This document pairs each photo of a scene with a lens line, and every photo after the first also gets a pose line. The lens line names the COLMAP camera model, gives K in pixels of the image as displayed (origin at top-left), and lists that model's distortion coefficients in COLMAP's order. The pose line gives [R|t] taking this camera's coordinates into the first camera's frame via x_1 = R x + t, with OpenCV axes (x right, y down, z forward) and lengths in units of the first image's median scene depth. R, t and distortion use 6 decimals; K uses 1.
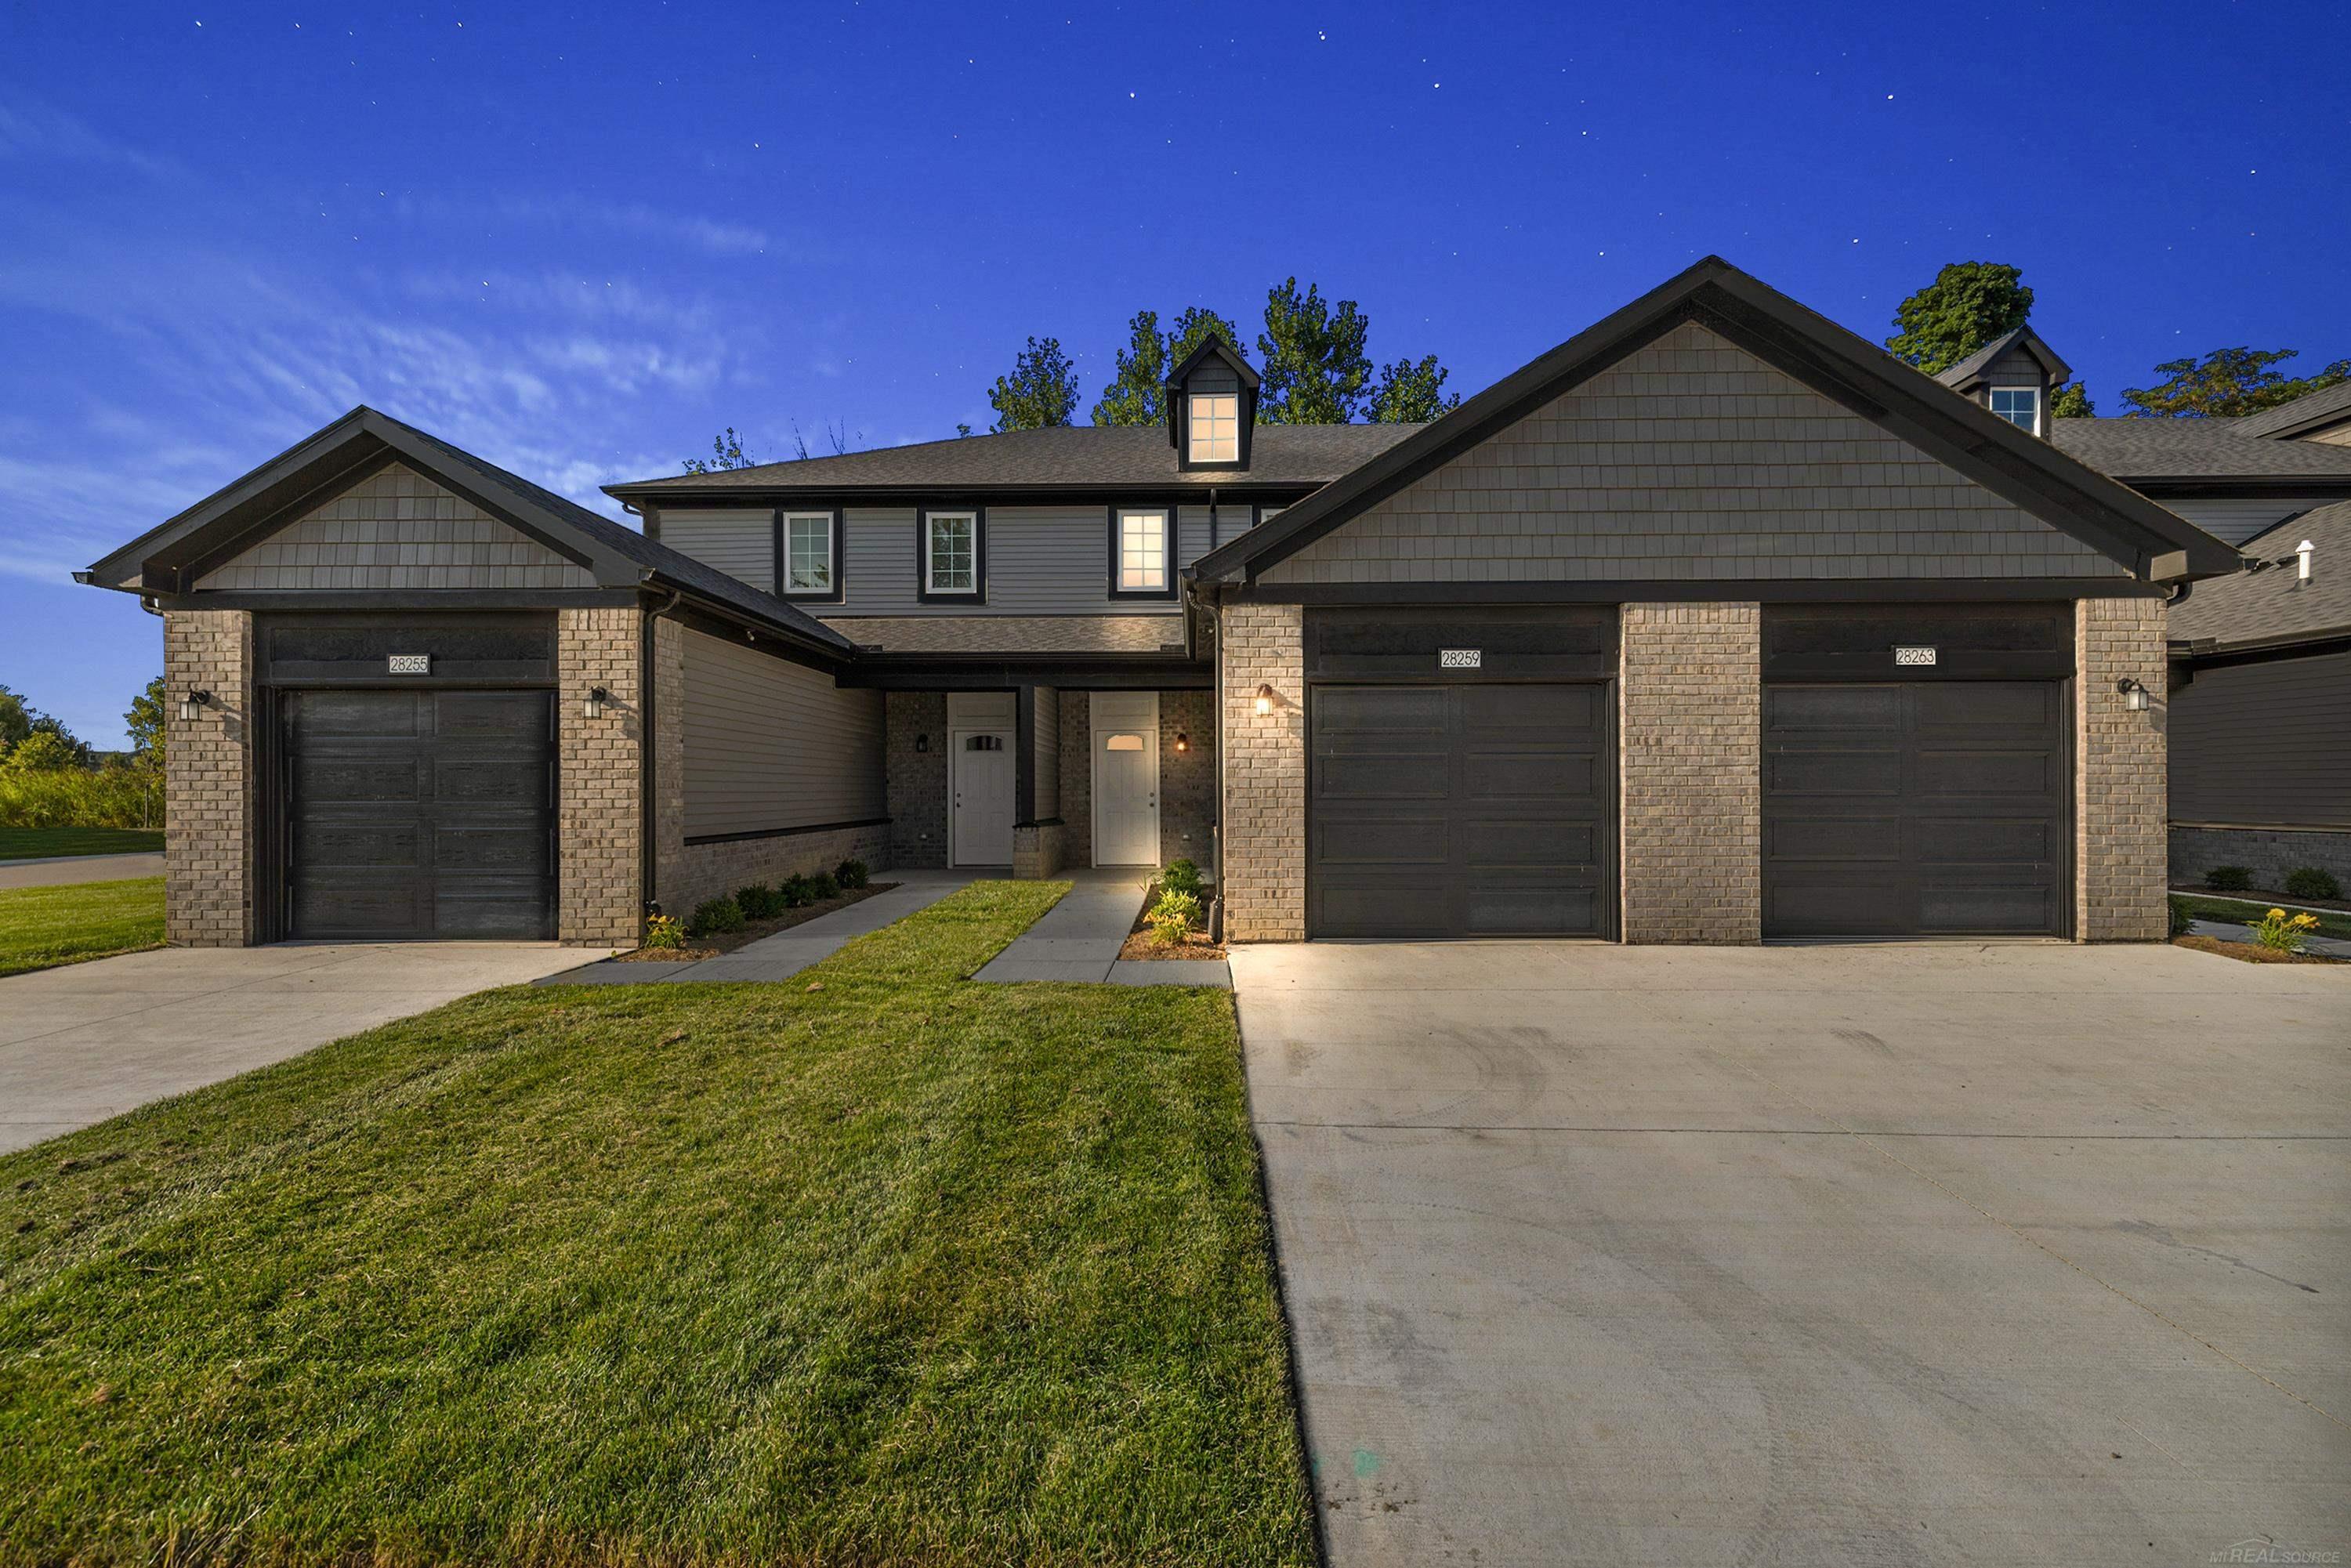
lens RADIAL K [[1002.1, 0, 1176.7], [0, 1002.1, 786.2], [0, 0, 1]] dist [-0.000922, 0.000632]
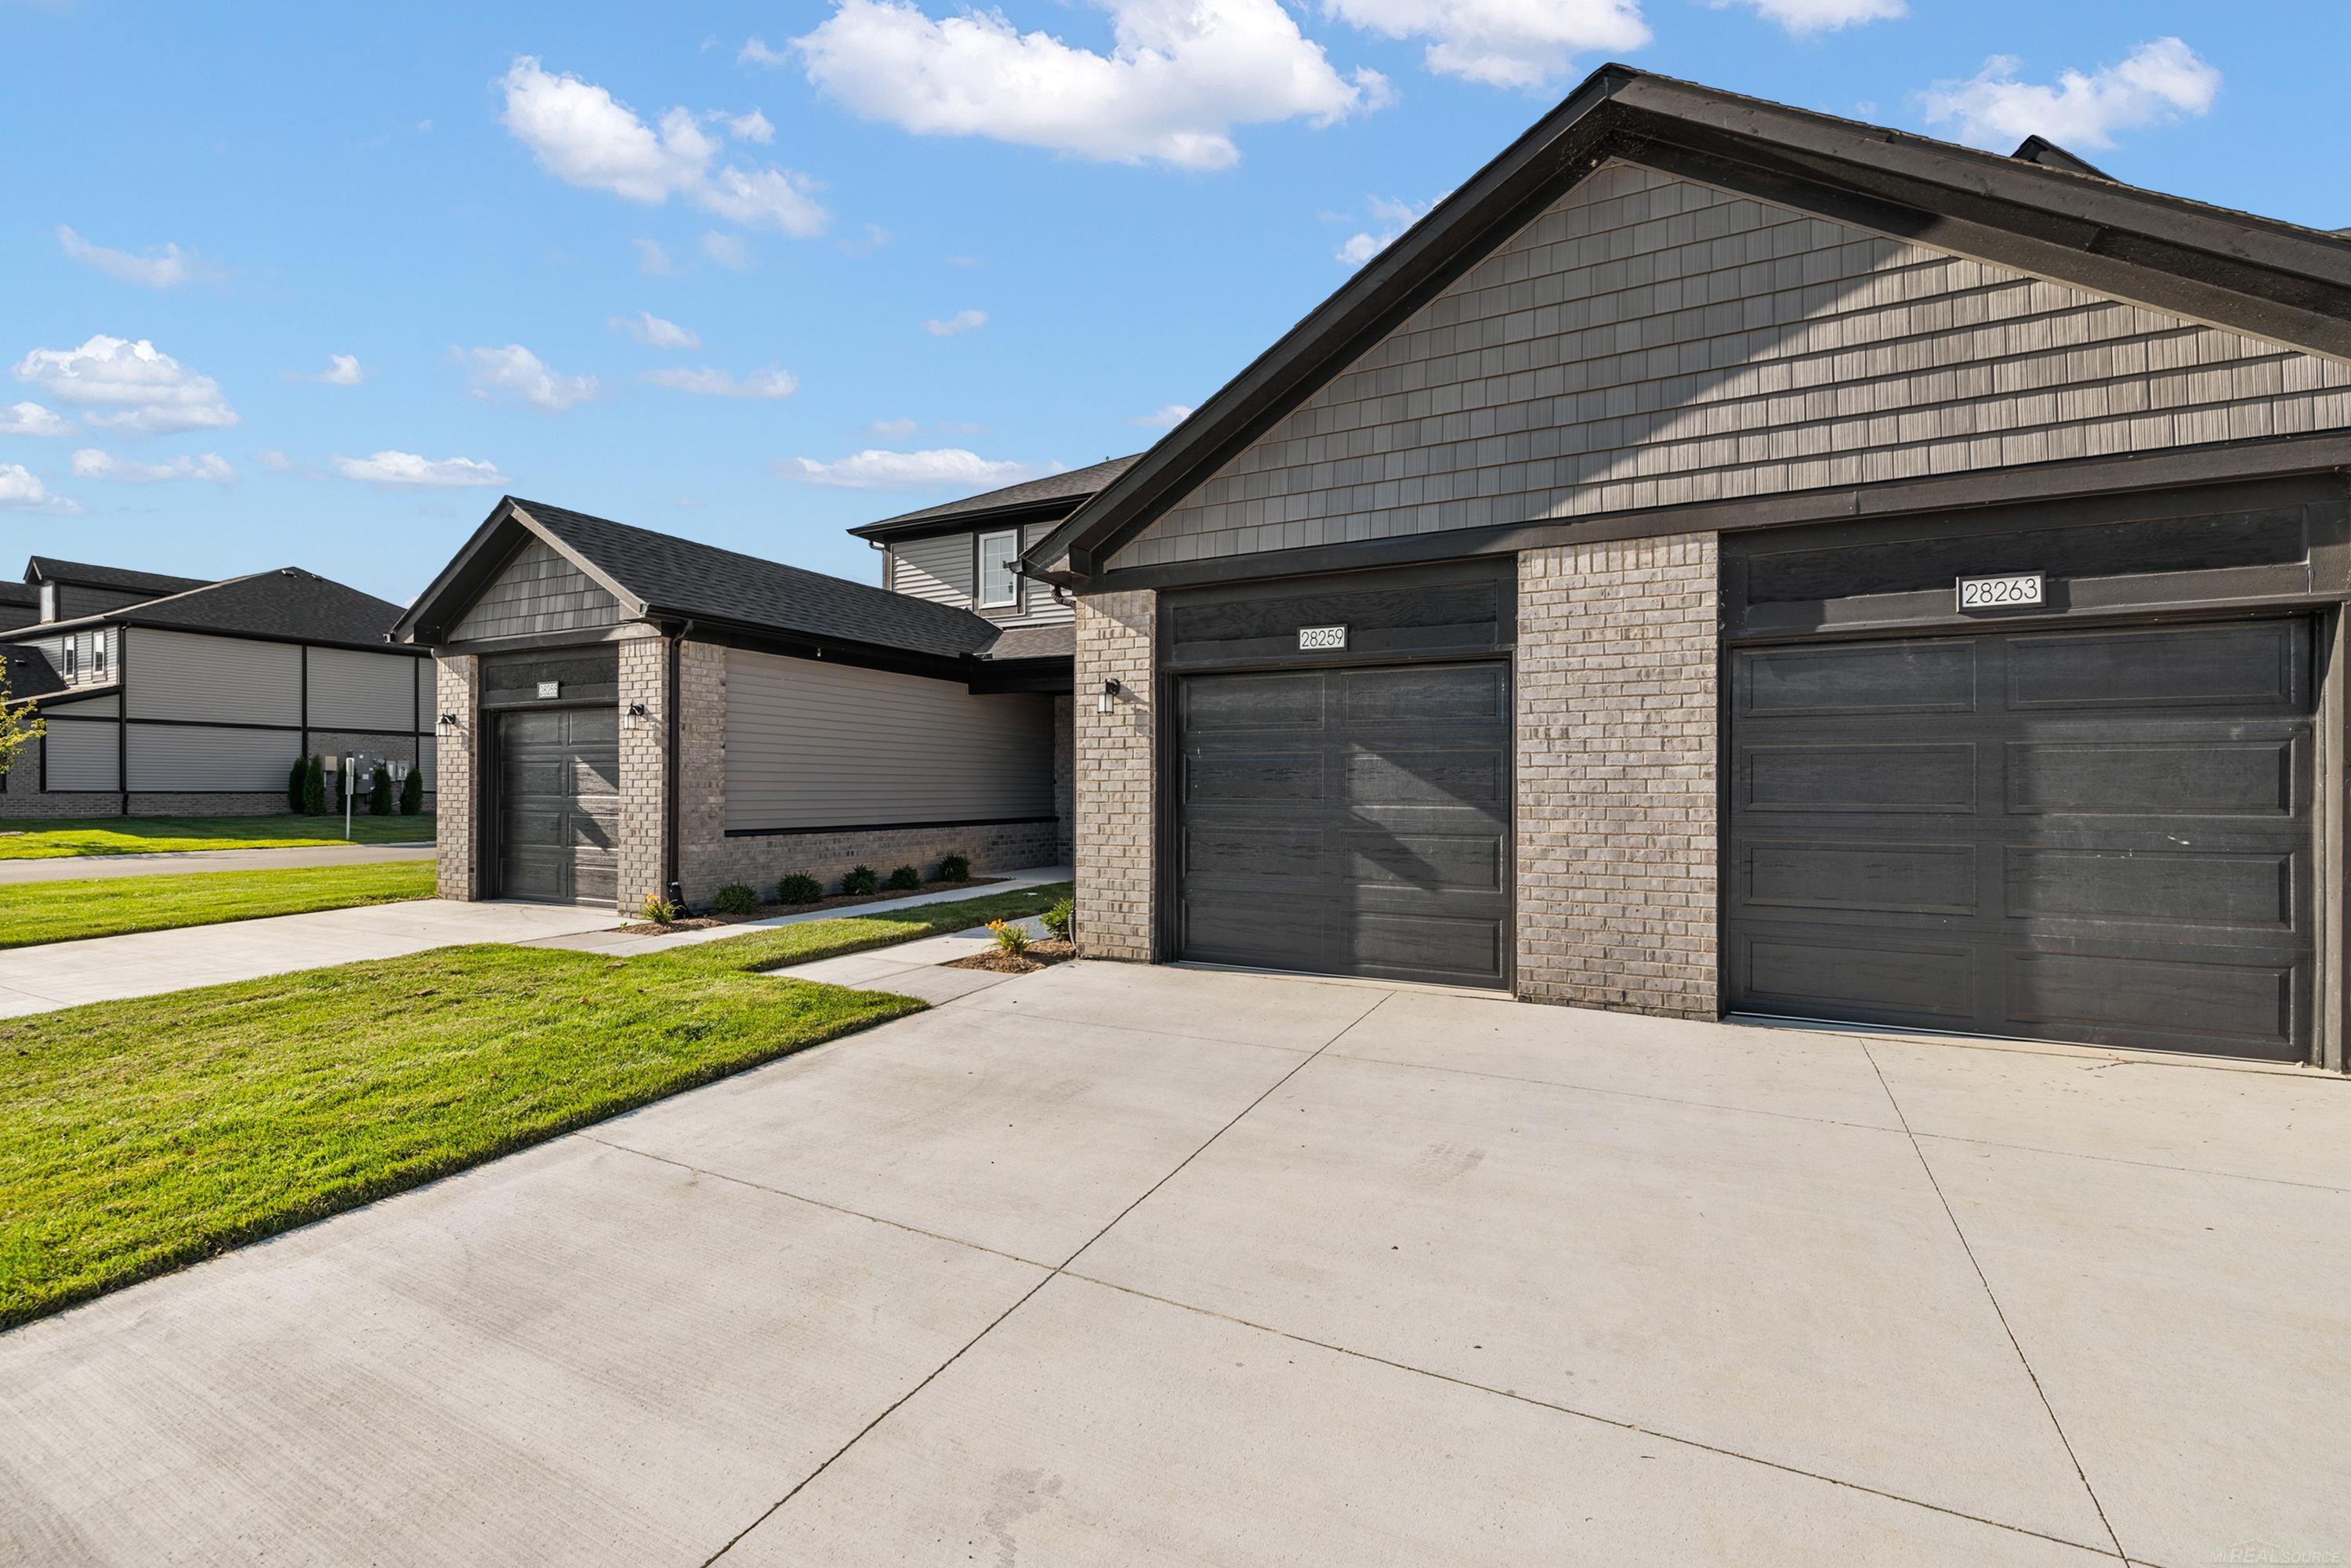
lens RADIAL K [[1017.0, 0, 1169.5], [0, 1017.0, 779.8], [0, 0, 1]] dist [0.002988, 0.000567]
pose [[0.895279, 0.002792, -0.445498, 0.549941], [-0.004907, 0.999982, -0.003594, -0.005889], [0.445480, 0.005404, 0.895276, 0.188177]]
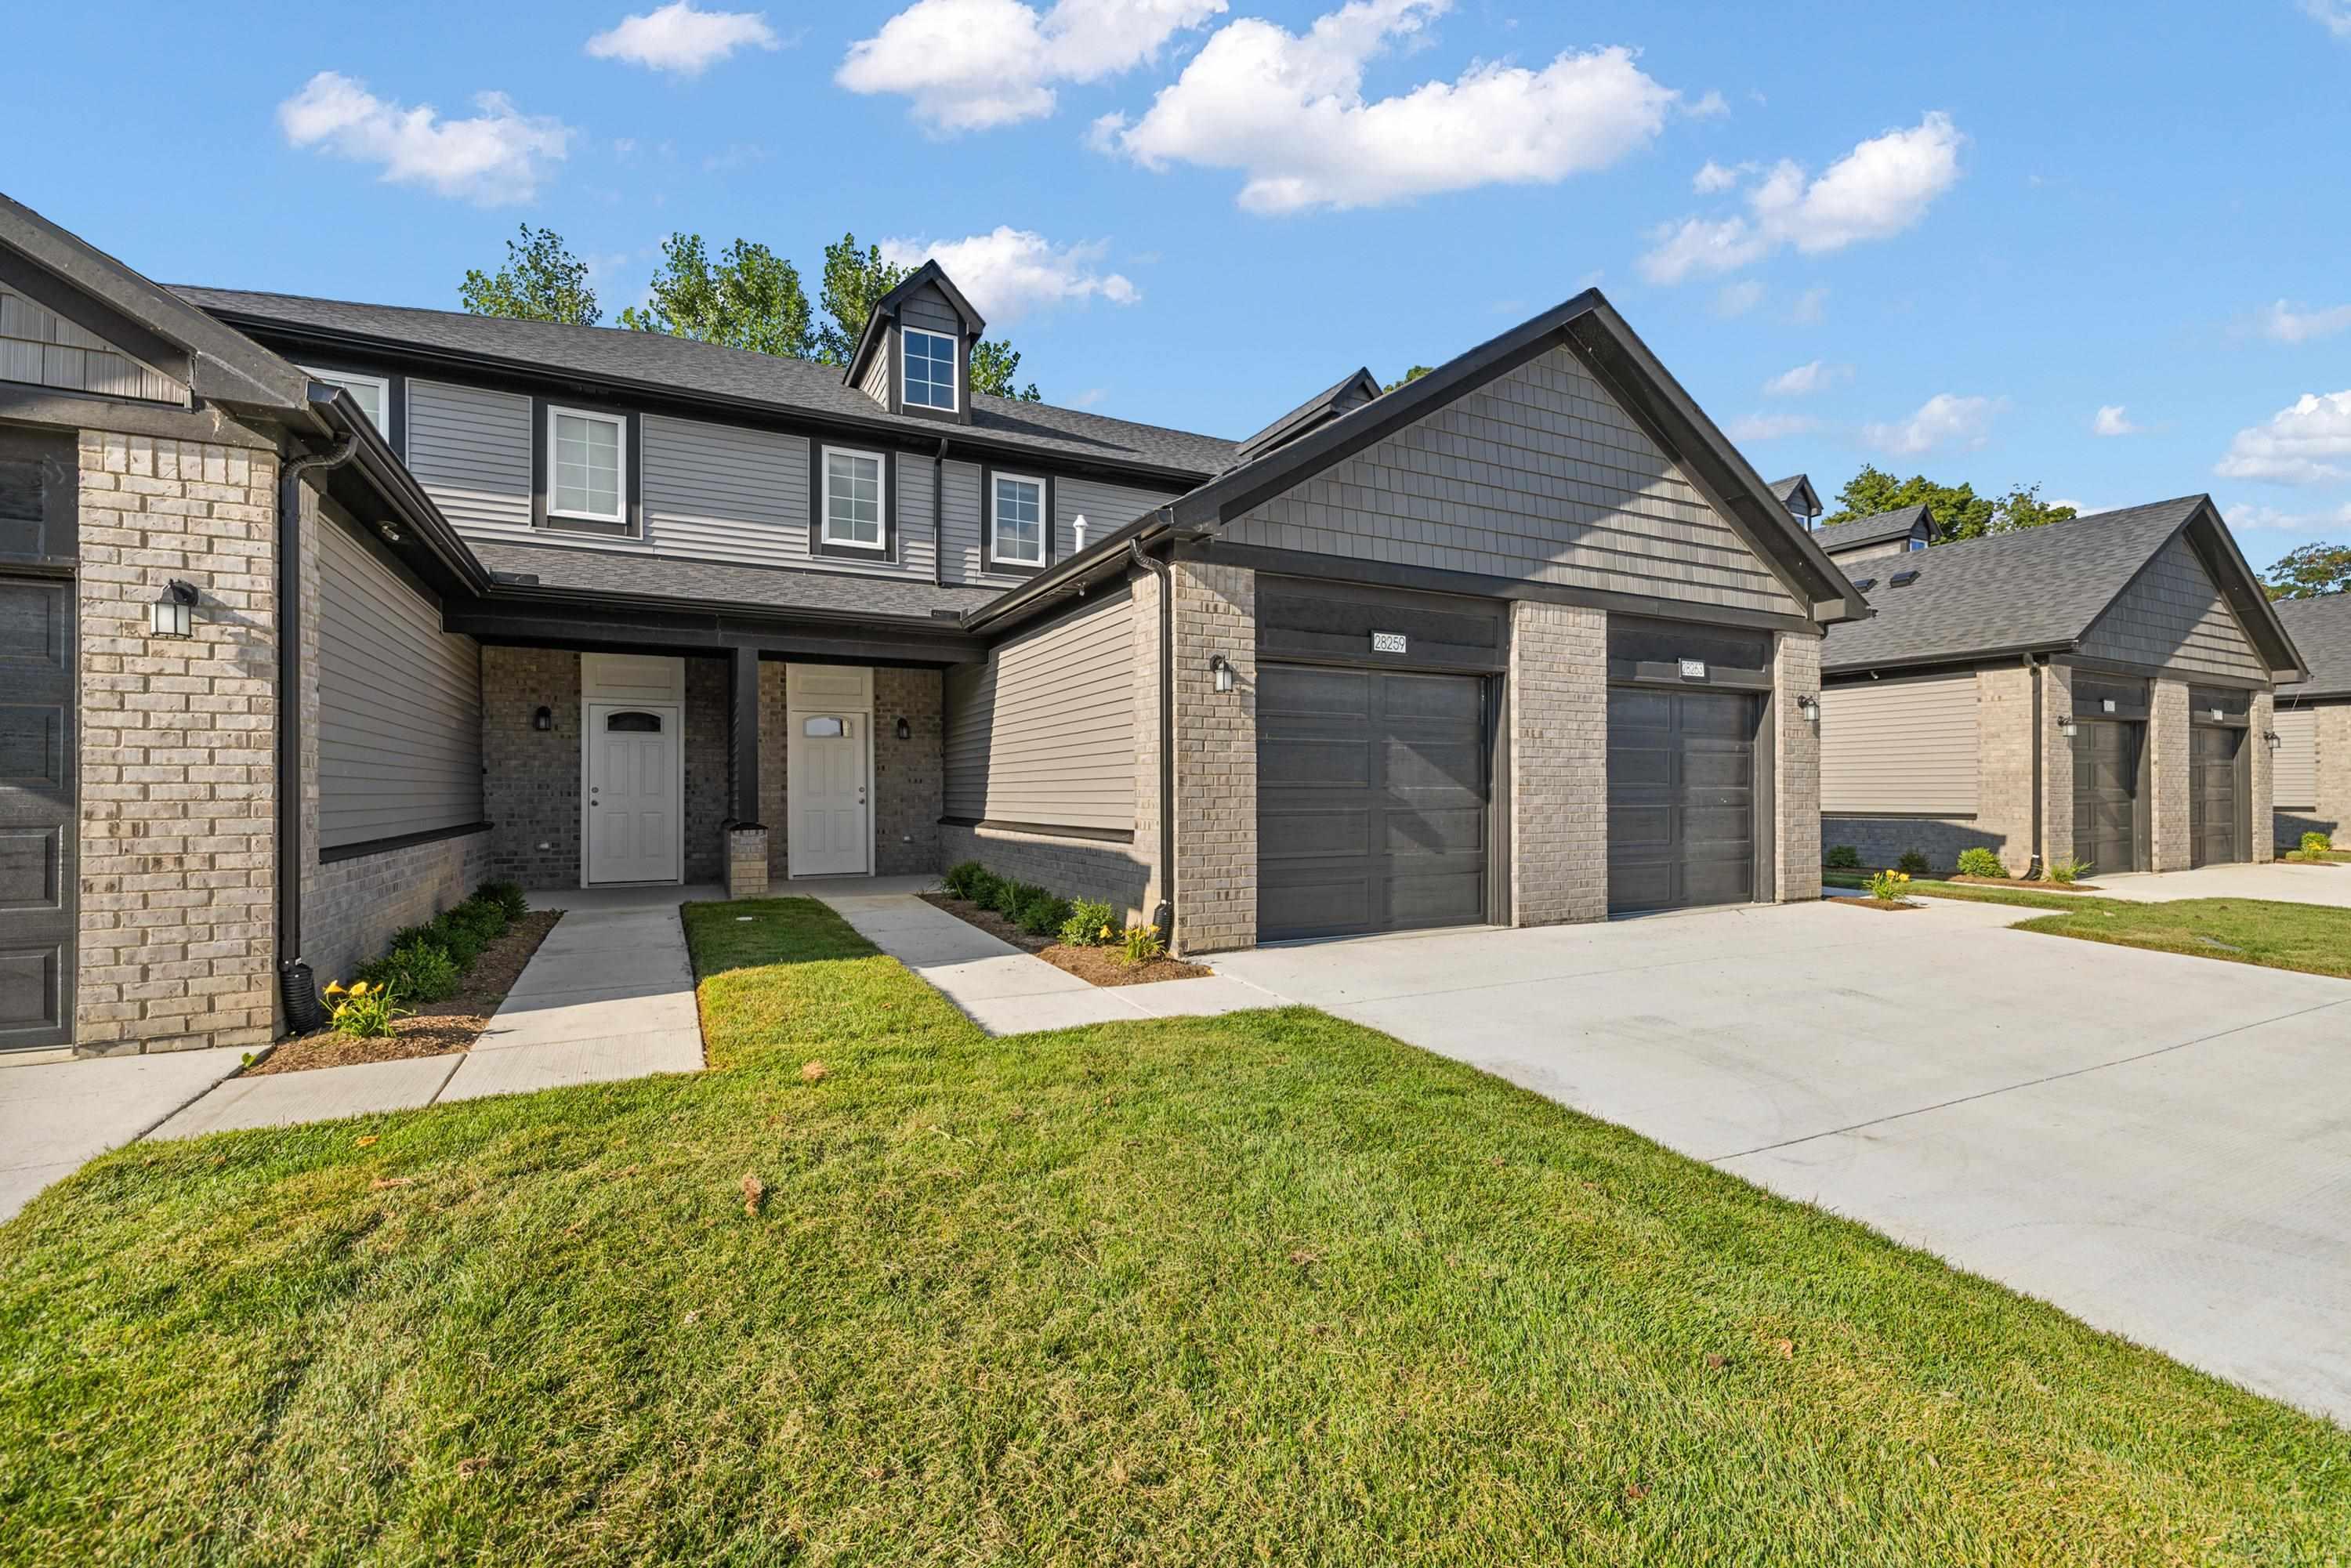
lens RADIAL K [[1002.1, 0, 1176.7], [0, 1002.1, 786.2], [0, 0, 1]] dist [-0.000922, 0.000632]
pose [[0.878222, 0.004167, 0.478236, -0.361305], [-0.002199, 0.999987, -0.004675, 0.016100], [-0.478249, 0.003054, 0.878219, 0.250592]]
